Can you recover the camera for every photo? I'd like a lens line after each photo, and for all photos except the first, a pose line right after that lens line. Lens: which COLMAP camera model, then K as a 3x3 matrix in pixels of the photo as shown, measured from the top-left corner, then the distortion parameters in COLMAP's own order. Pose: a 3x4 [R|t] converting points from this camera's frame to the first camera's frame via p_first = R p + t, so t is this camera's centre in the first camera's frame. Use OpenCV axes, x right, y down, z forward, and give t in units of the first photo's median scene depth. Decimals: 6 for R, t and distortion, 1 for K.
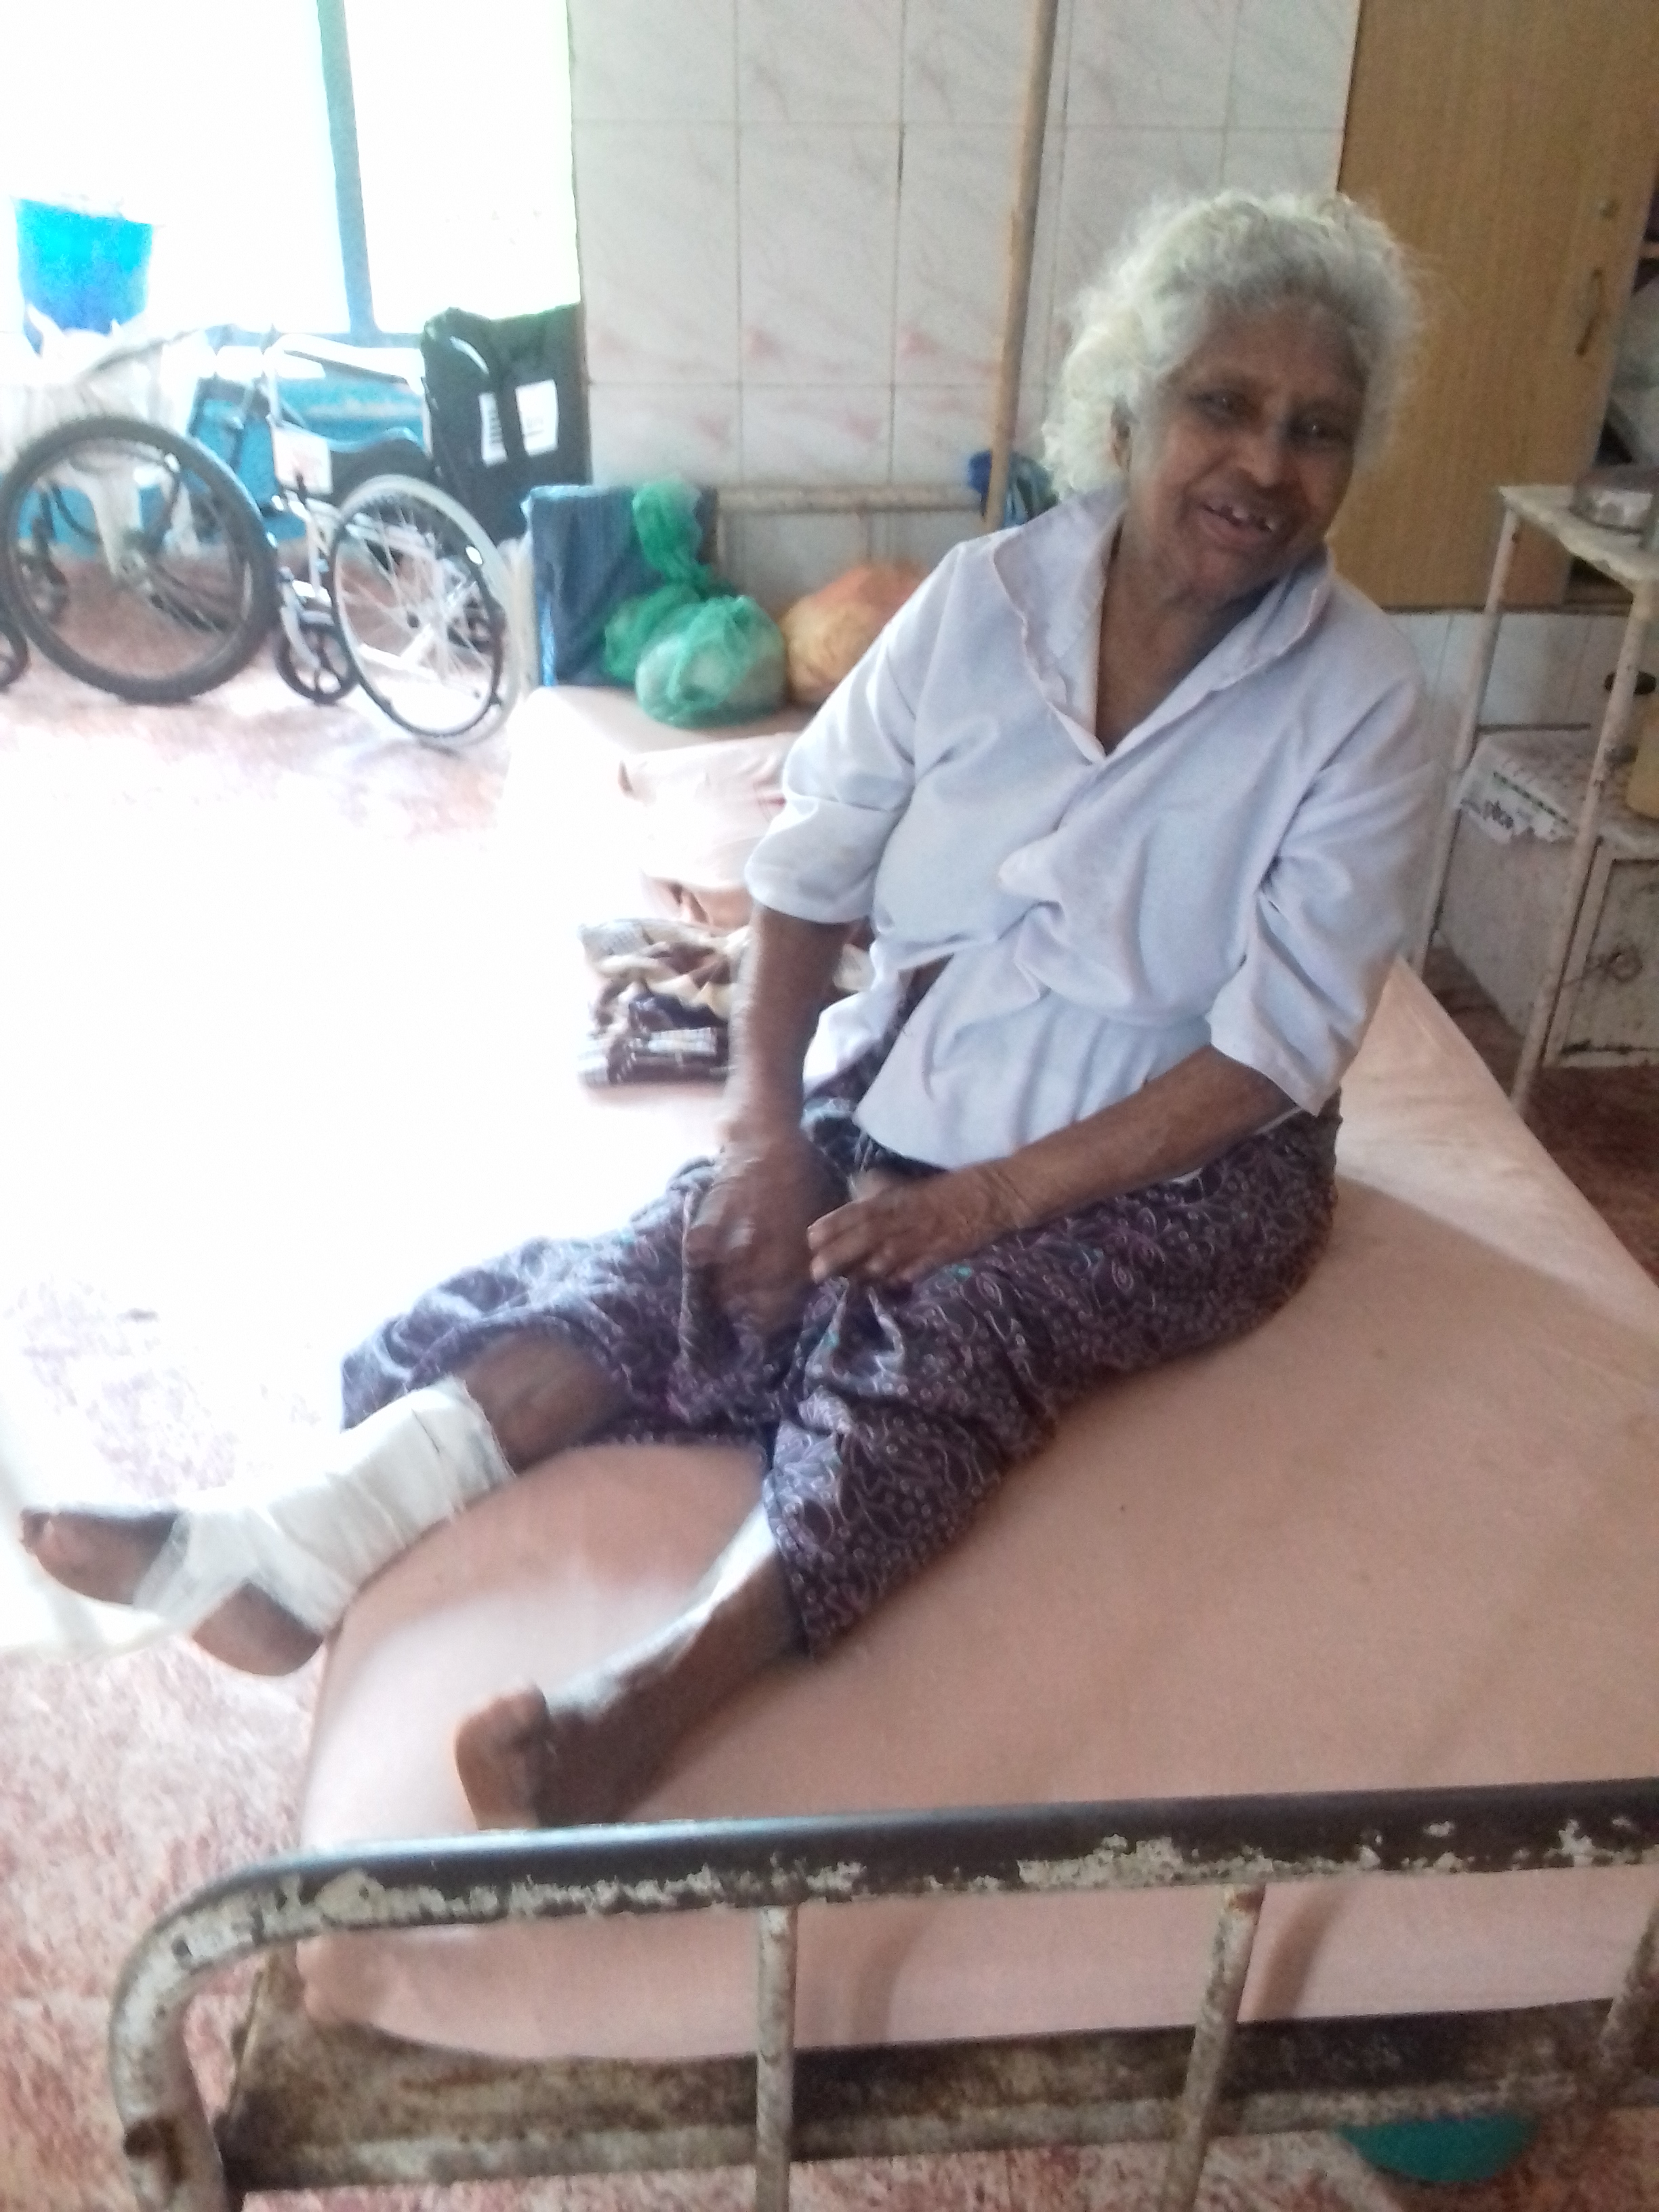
lens RADIAL K [[1696.2, 0, 829.5], [0, 1696.2, 1106.0], [0, 0, 1]] dist [0.004055, 0.000063]
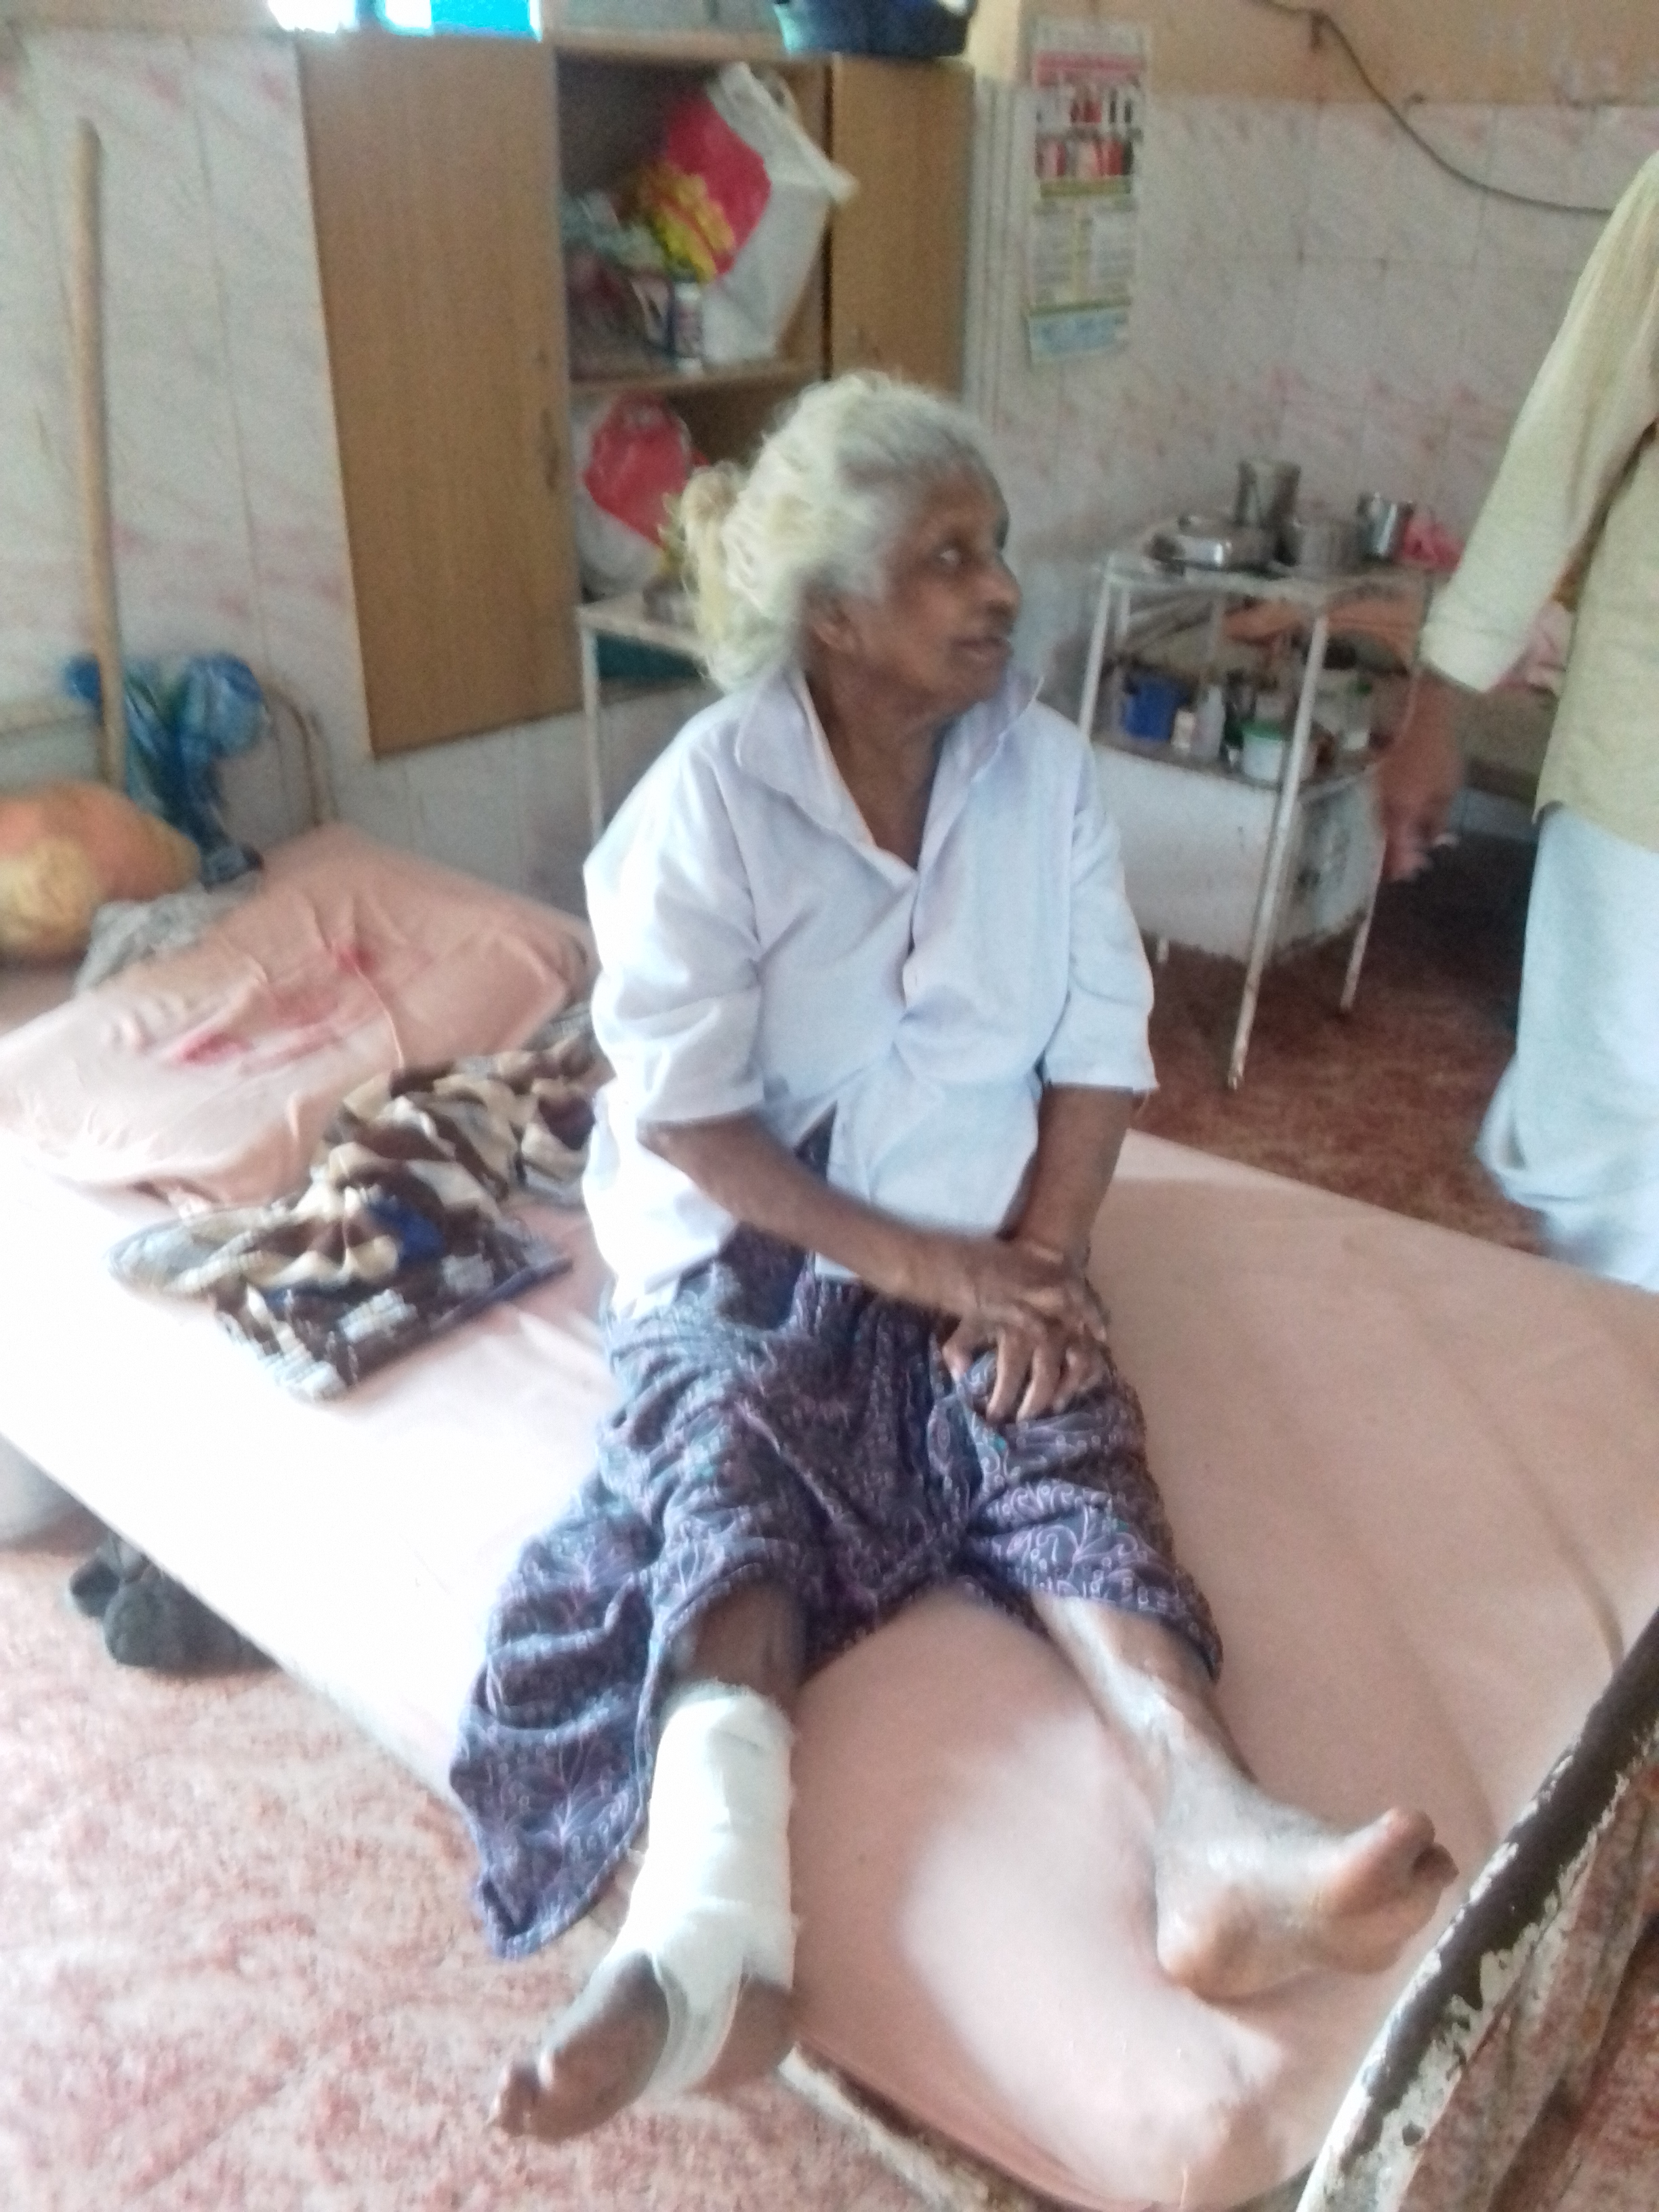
lens RADIAL K [[1696.2, 0, 829.5], [0, 1696.2, 1106.0], [0, 0, 1]] dist [0.004055, 0.000063]
pose [[0.745929, -0.387558, 0.541653, -0.371314], [0.410694, 0.907893, 0.084026, -0.121250], [-0.524328, 0.159776, 0.836392, 0.079258]]
